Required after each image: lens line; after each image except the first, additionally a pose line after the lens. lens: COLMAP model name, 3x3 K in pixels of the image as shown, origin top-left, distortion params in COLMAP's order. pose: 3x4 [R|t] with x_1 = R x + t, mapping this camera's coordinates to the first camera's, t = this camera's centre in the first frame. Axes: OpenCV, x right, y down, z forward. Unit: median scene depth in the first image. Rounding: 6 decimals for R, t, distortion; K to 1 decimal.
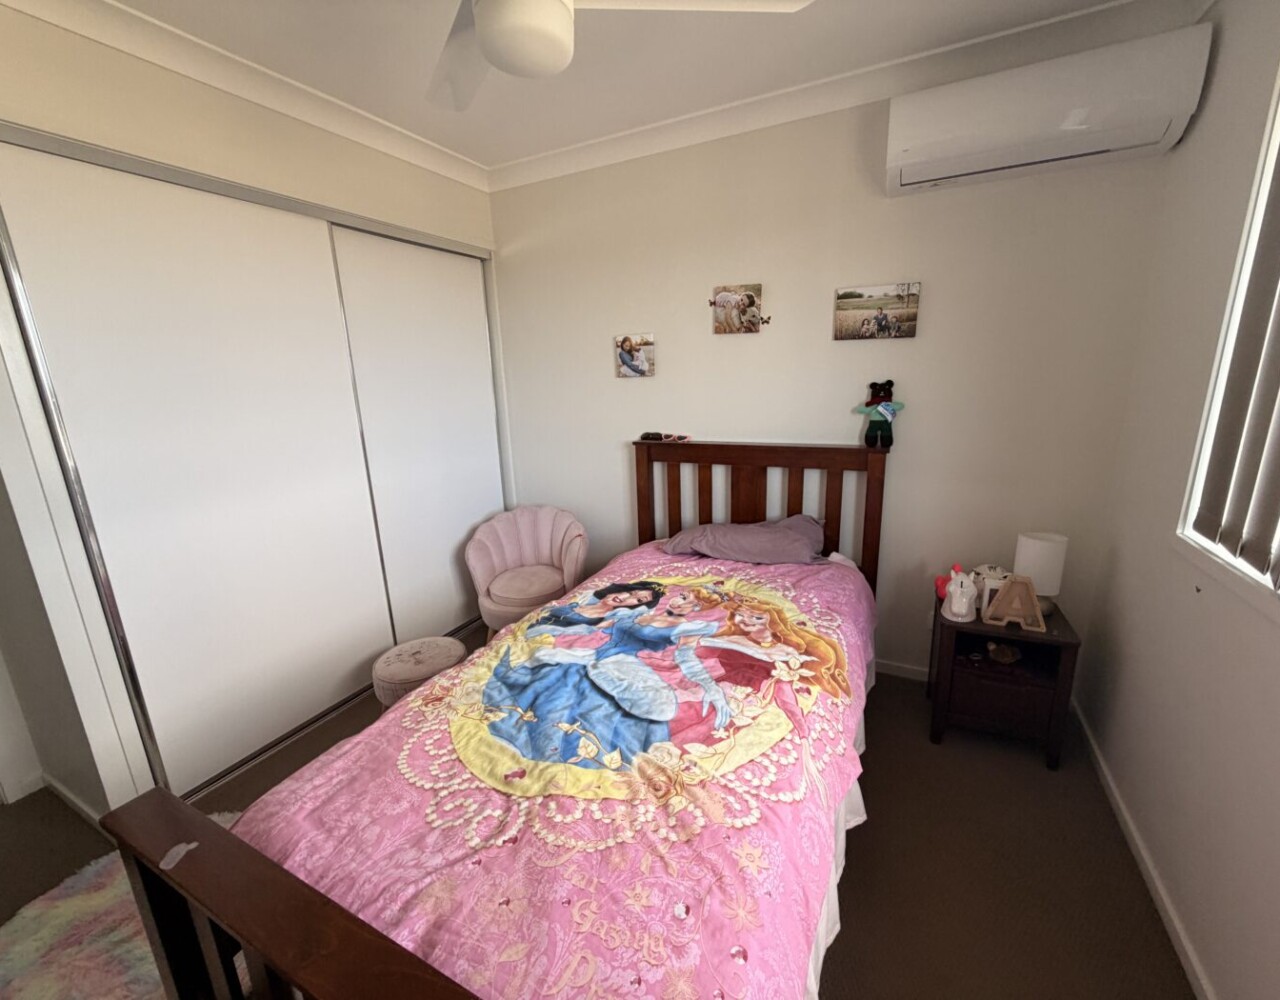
lens RADIAL K [[531.4, 0, 637.1], [0, 531.4, 501.1], [0, 0, 1]] dist [0.001001, 0.000355]
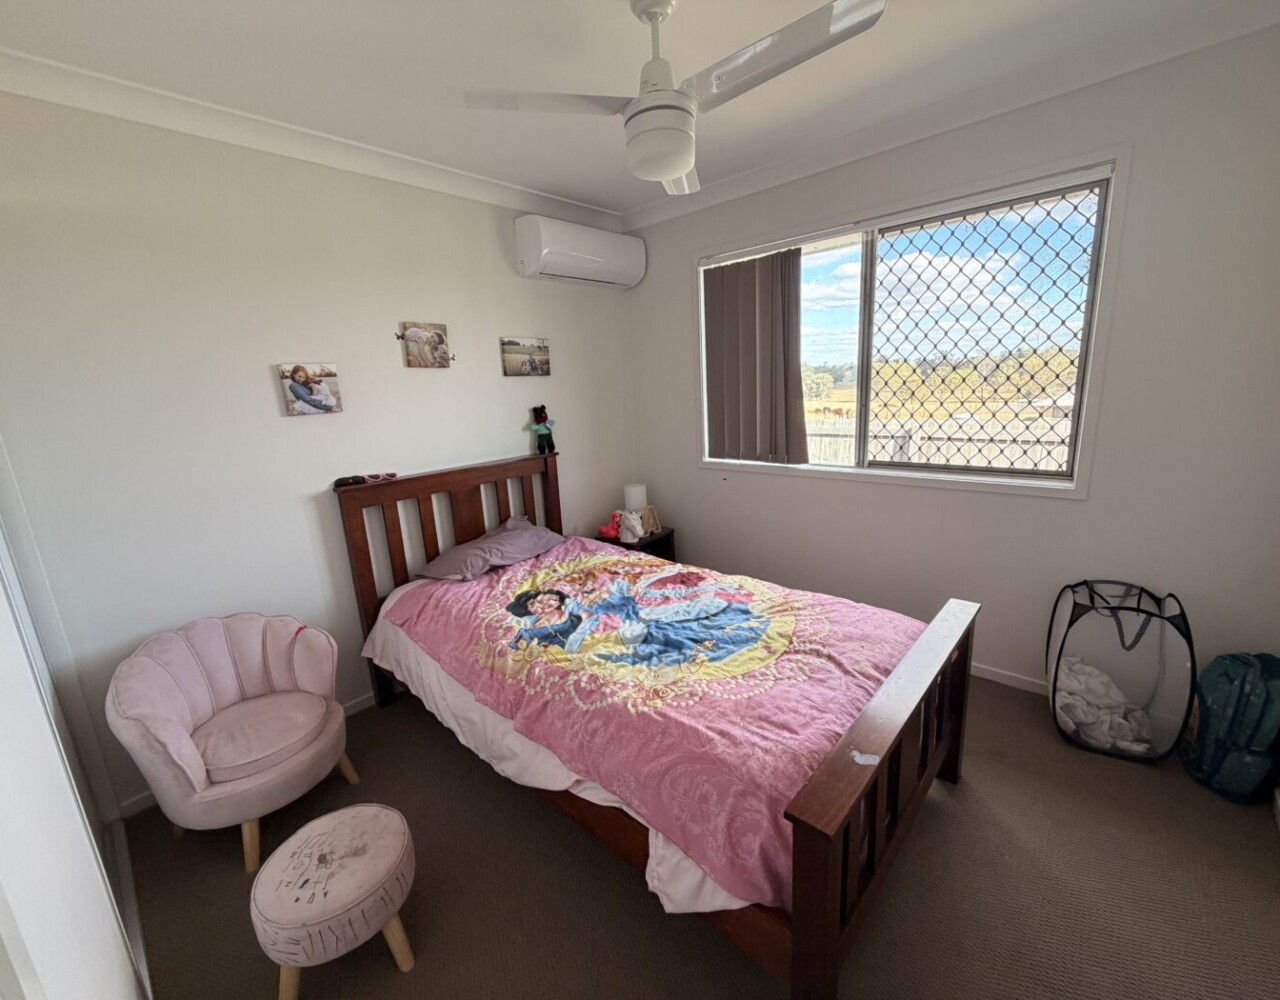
lens RADIAL K [[524.0, 0, 639.3], [0, 524.0, 503.8], [0, 0, 1]] dist [-0.000053, -0.002899]
pose [[0.267424, -0.197752, 0.943069, -0.821004], [0.275385, 0.953578, 0.121866, -0.077258], [-0.923389, 0.227117, 0.309467, 0.394892]]
